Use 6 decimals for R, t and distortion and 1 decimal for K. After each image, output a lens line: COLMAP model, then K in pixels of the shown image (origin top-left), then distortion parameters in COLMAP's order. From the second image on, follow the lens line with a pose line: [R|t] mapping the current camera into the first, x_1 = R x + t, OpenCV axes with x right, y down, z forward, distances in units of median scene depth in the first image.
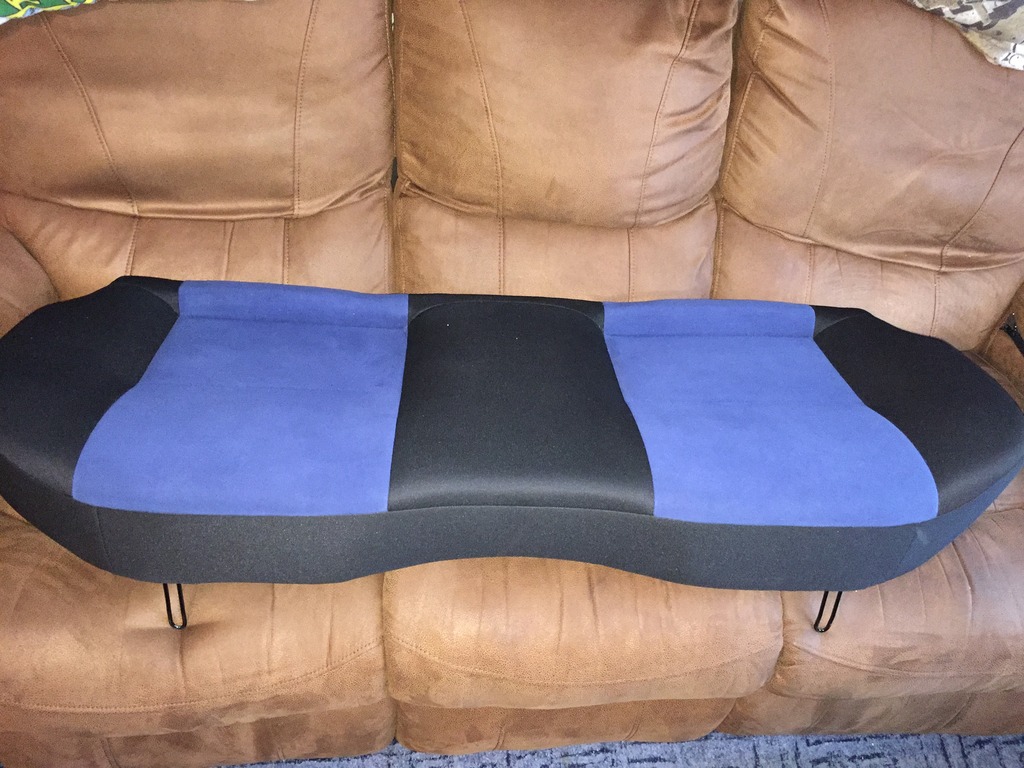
lens RADIAL K [[854.8, 0, 520.9], [0, 854.8, 386.4], [0, 0, 1]] dist [0.073283, -0.112825]
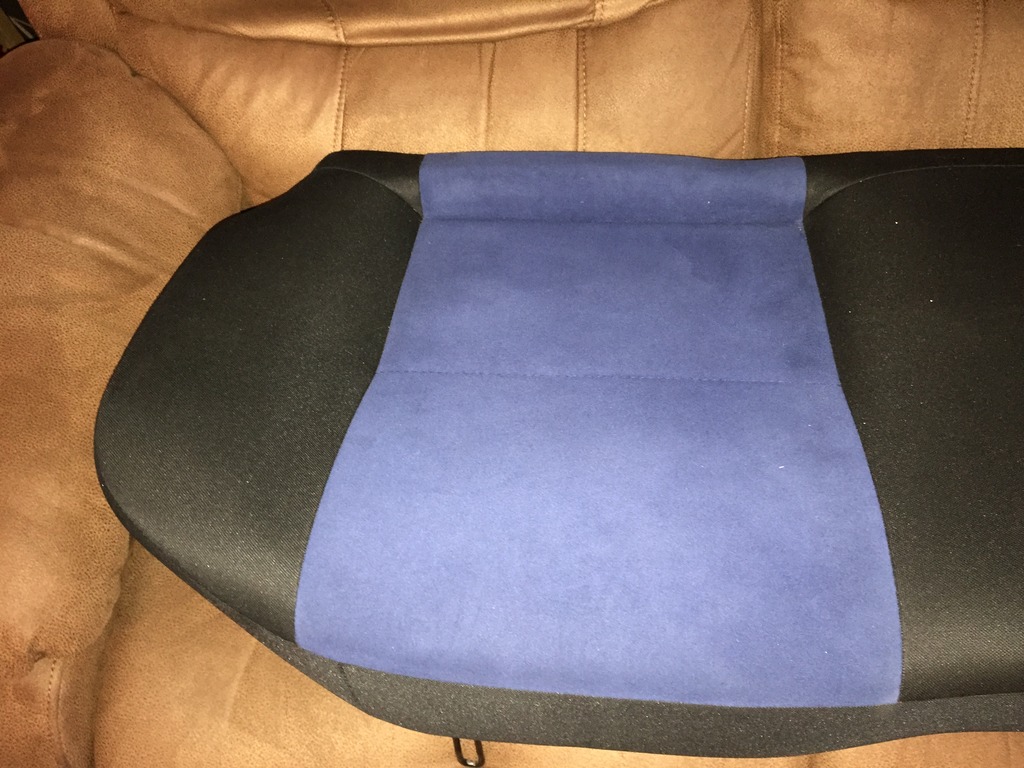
lens RADIAL K [[854.8, 0, 504.3], [0, 854.8, 386.2], [0, 0, 1]] dist [0.073283, -0.112825]
pose [[0.974282, 0.020410, -0.224406, -0.192169], [0.036804, 0.968102, 0.247840, -0.110837], [0.222306, -0.249725, 0.942453, 0.390987]]
